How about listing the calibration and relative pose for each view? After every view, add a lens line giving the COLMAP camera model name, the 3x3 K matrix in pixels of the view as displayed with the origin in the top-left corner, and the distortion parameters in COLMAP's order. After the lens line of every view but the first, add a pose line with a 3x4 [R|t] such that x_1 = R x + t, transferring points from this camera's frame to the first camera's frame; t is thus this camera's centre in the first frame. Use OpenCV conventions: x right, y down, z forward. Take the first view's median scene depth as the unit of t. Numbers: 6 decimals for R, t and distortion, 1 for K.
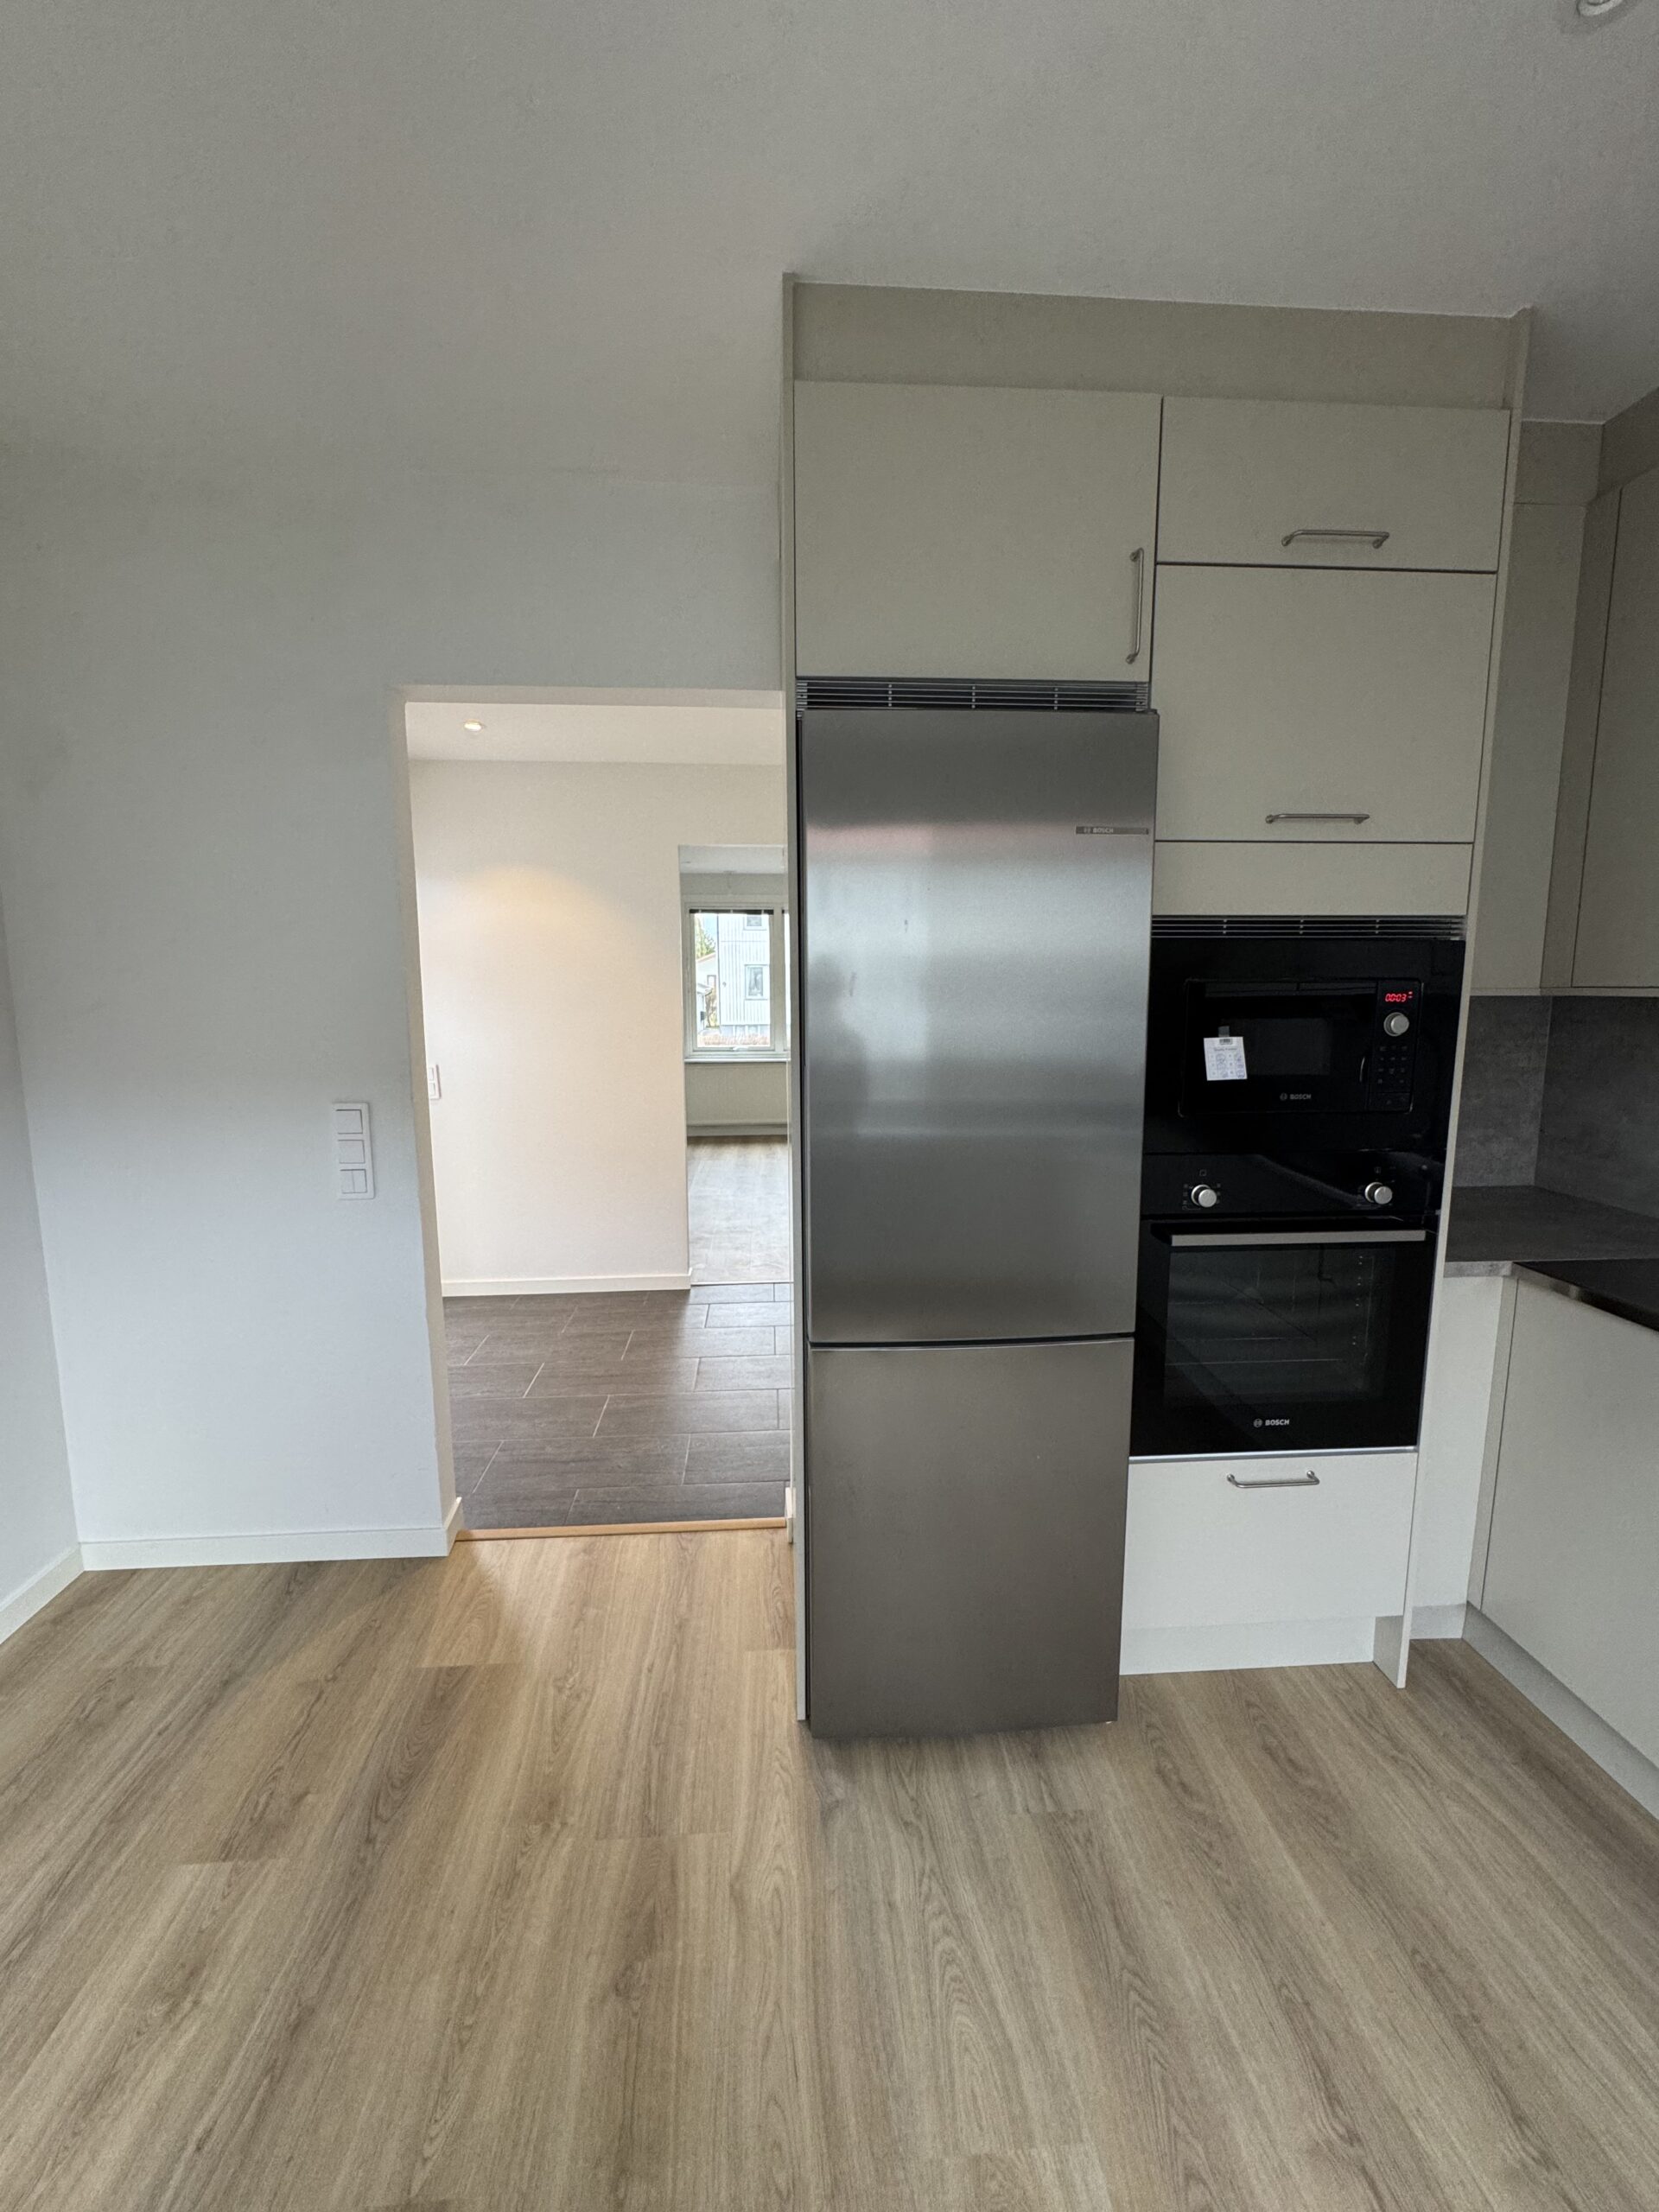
lens RADIAL K [[881.5, 0, 833.1], [0, 881.5, 1105.8], [0, 0, 1]] dist [-0.001727, 0.000127]
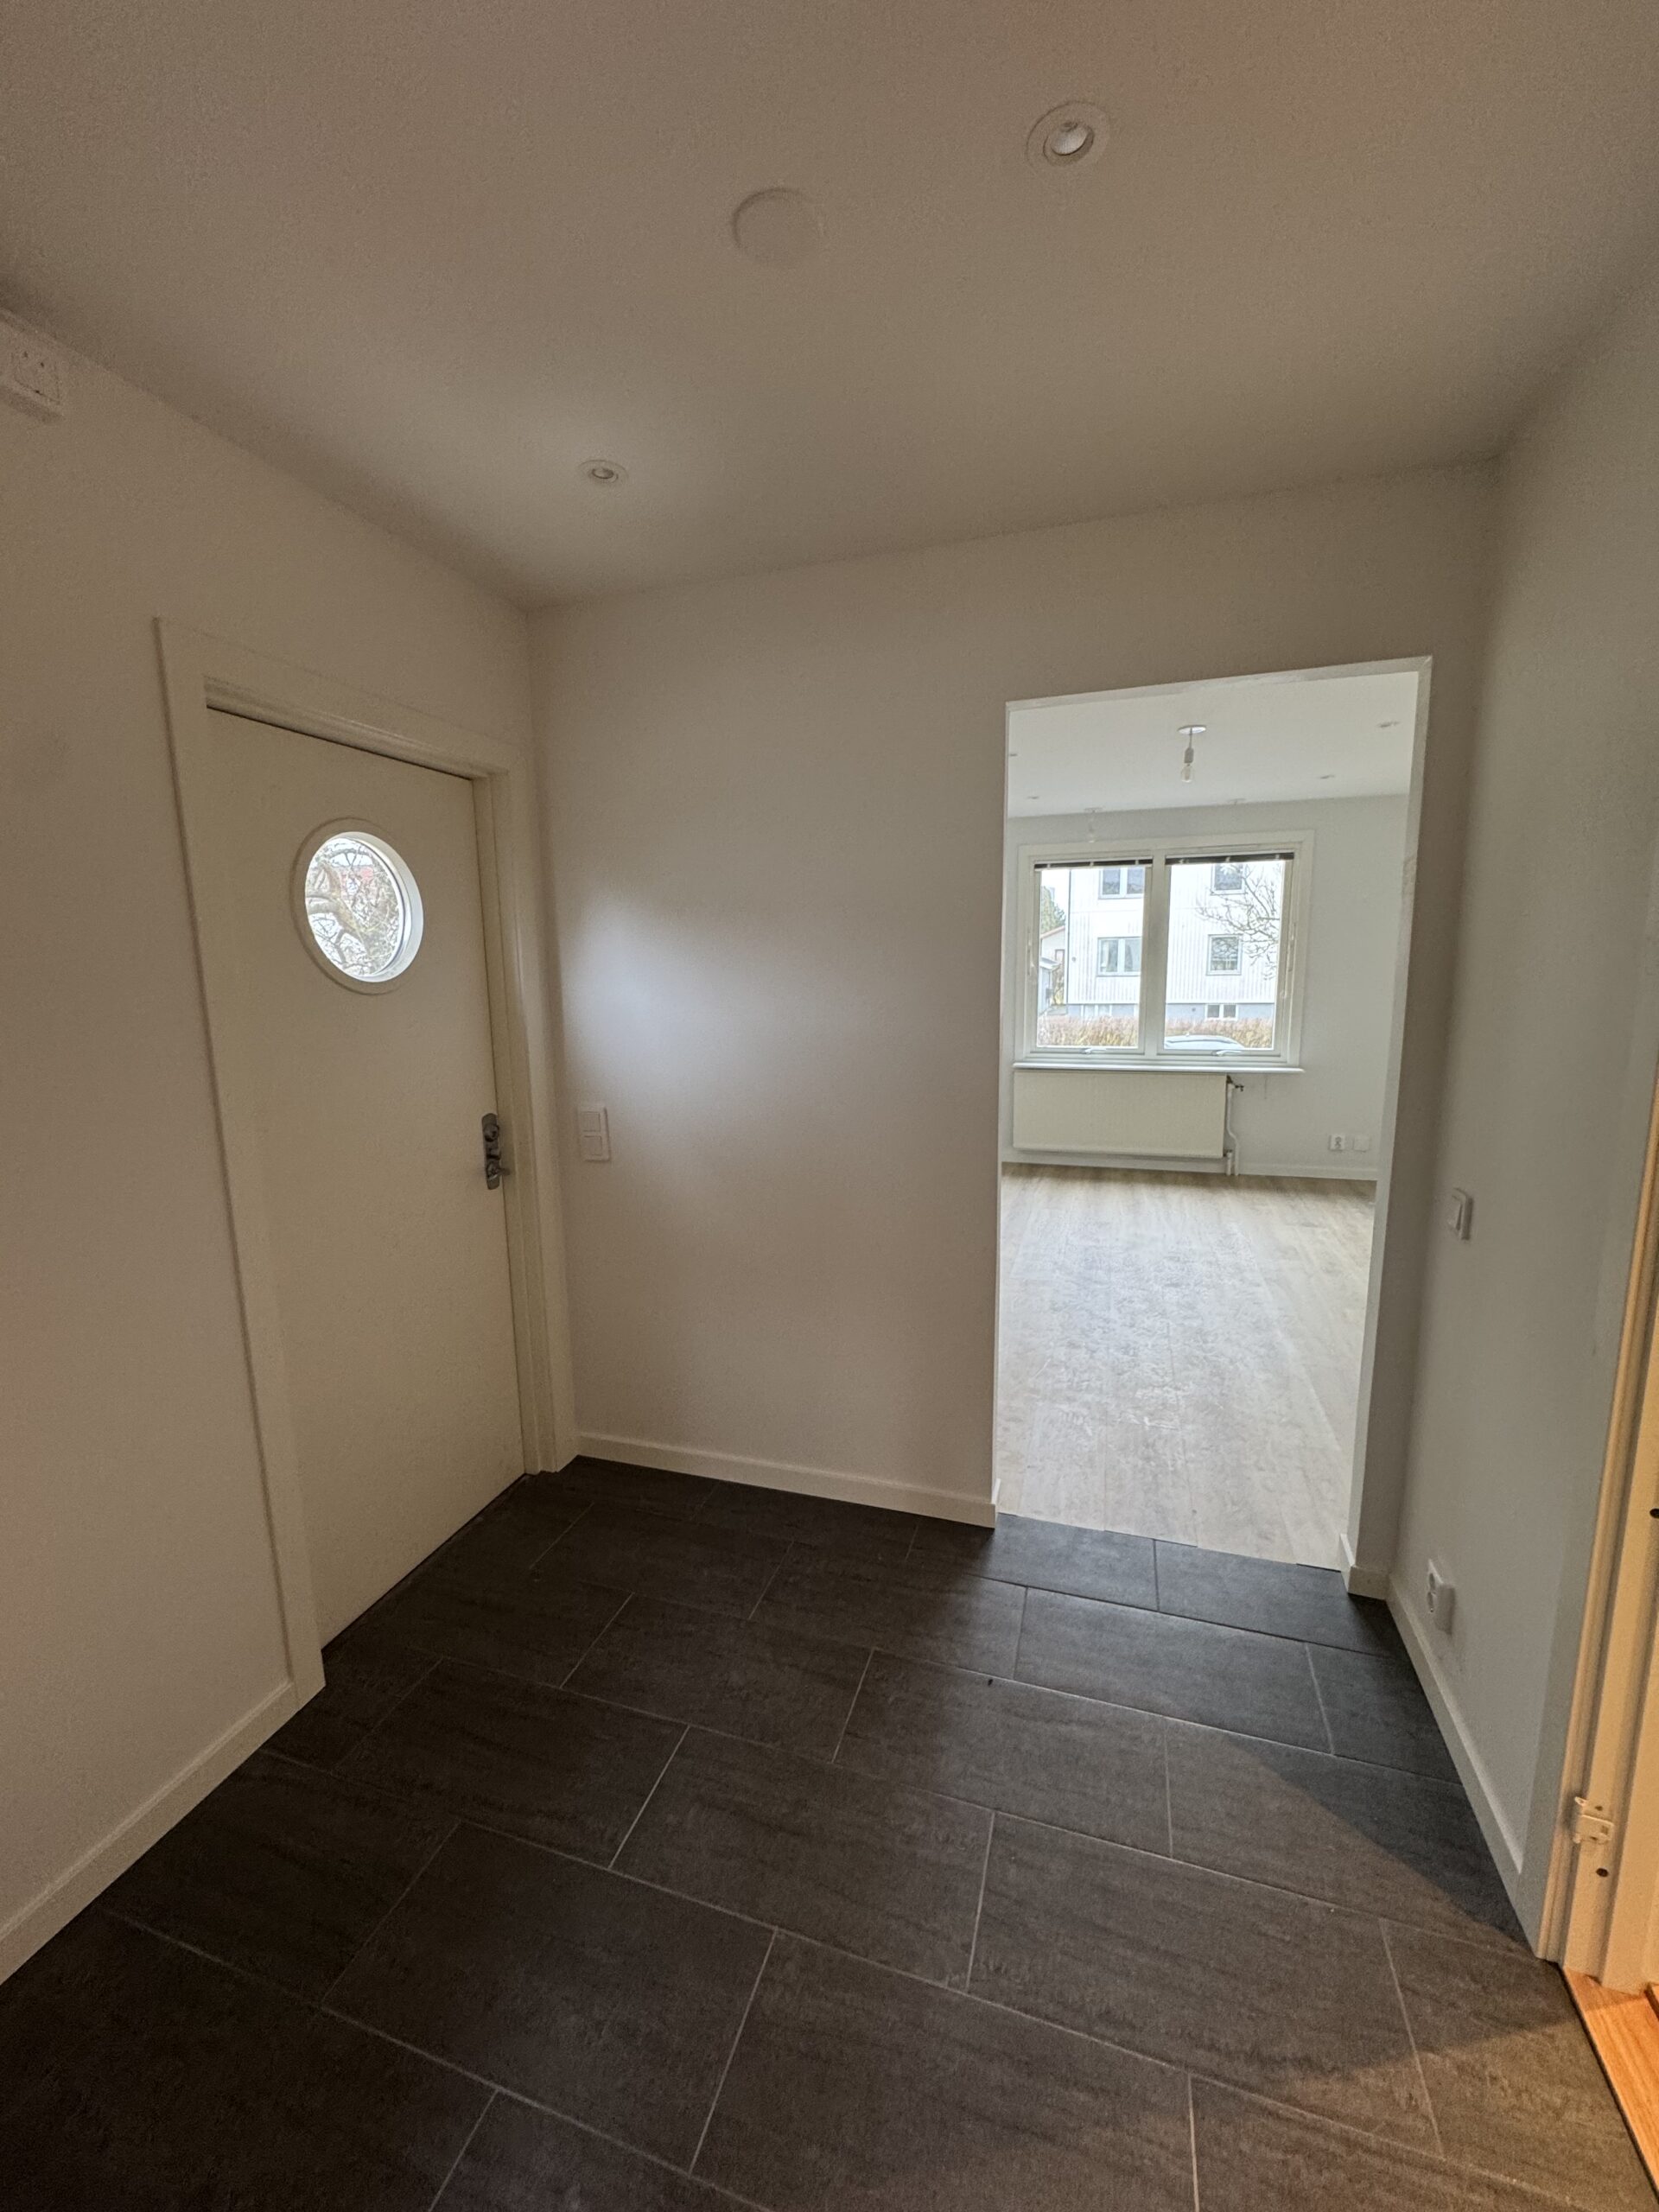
lens RADIAL K [[881.5, 0, 833.9], [0, 881.5, 1095.3], [0, 0, 1]] dist [-0.001727, 0.000127]
pose [[0.926668, 0.046397, -0.373007, -0.157123], [-0.033383, 0.998590, 0.041279, -0.258440], [0.374396, -0.025800, 0.926910, 1.179130]]
